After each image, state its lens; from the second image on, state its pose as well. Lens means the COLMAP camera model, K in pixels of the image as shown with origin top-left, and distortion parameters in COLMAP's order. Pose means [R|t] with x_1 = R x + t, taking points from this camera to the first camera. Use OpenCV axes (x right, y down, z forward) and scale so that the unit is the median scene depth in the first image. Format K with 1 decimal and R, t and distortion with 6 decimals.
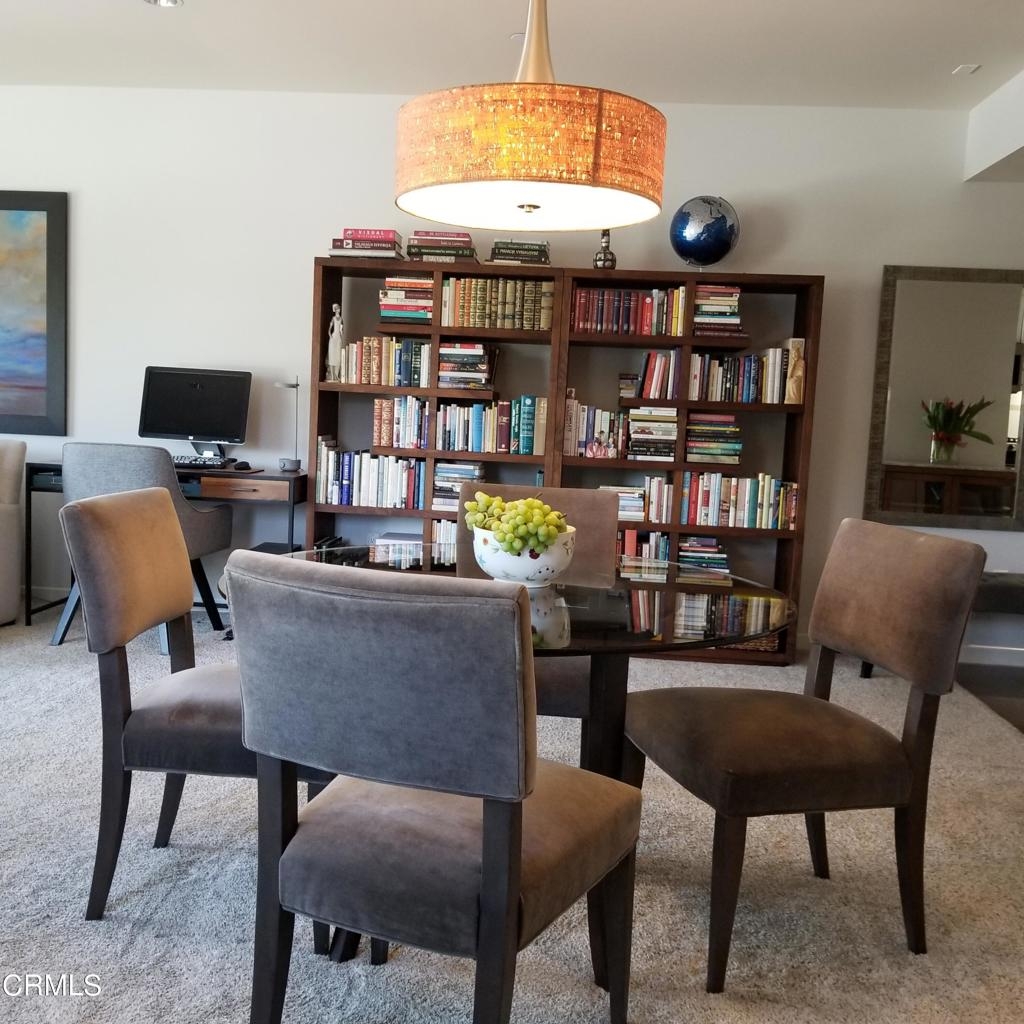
lens RADIAL K [[1067.1, 0, 510.1], [0, 1067.1, 496.4], [0, 0, 1]] dist [0.139775, -0.273418]
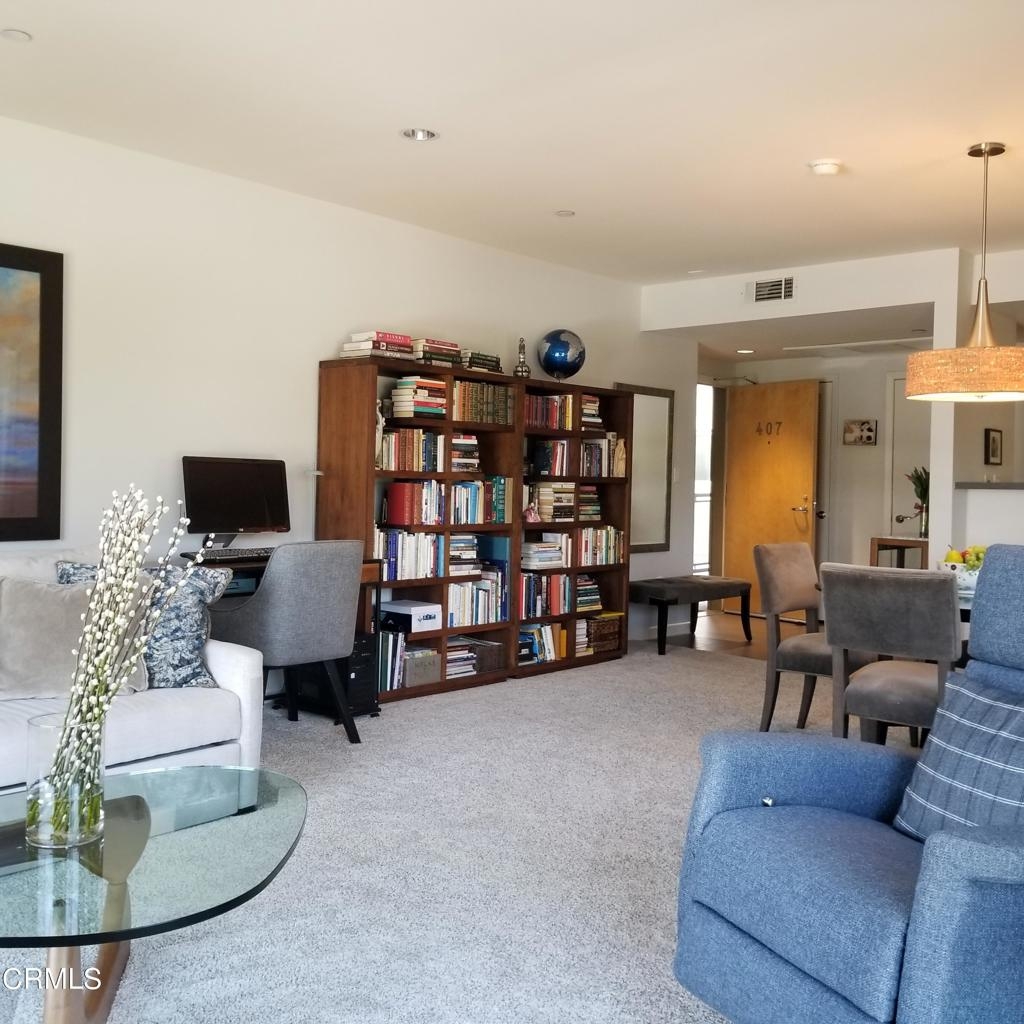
lens RADIAL K [[1067.1, 0, 510.1], [0, 1067.1, 496.4], [0, 0, 1]] dist [0.139775, -0.273418]
pose [[0.601616, -0.046119, 0.797453, -0.973408], [0.074414, 0.997226, 0.001532, -0.071937], [-0.795311, 0.058420, 0.603380, 0.238665]]
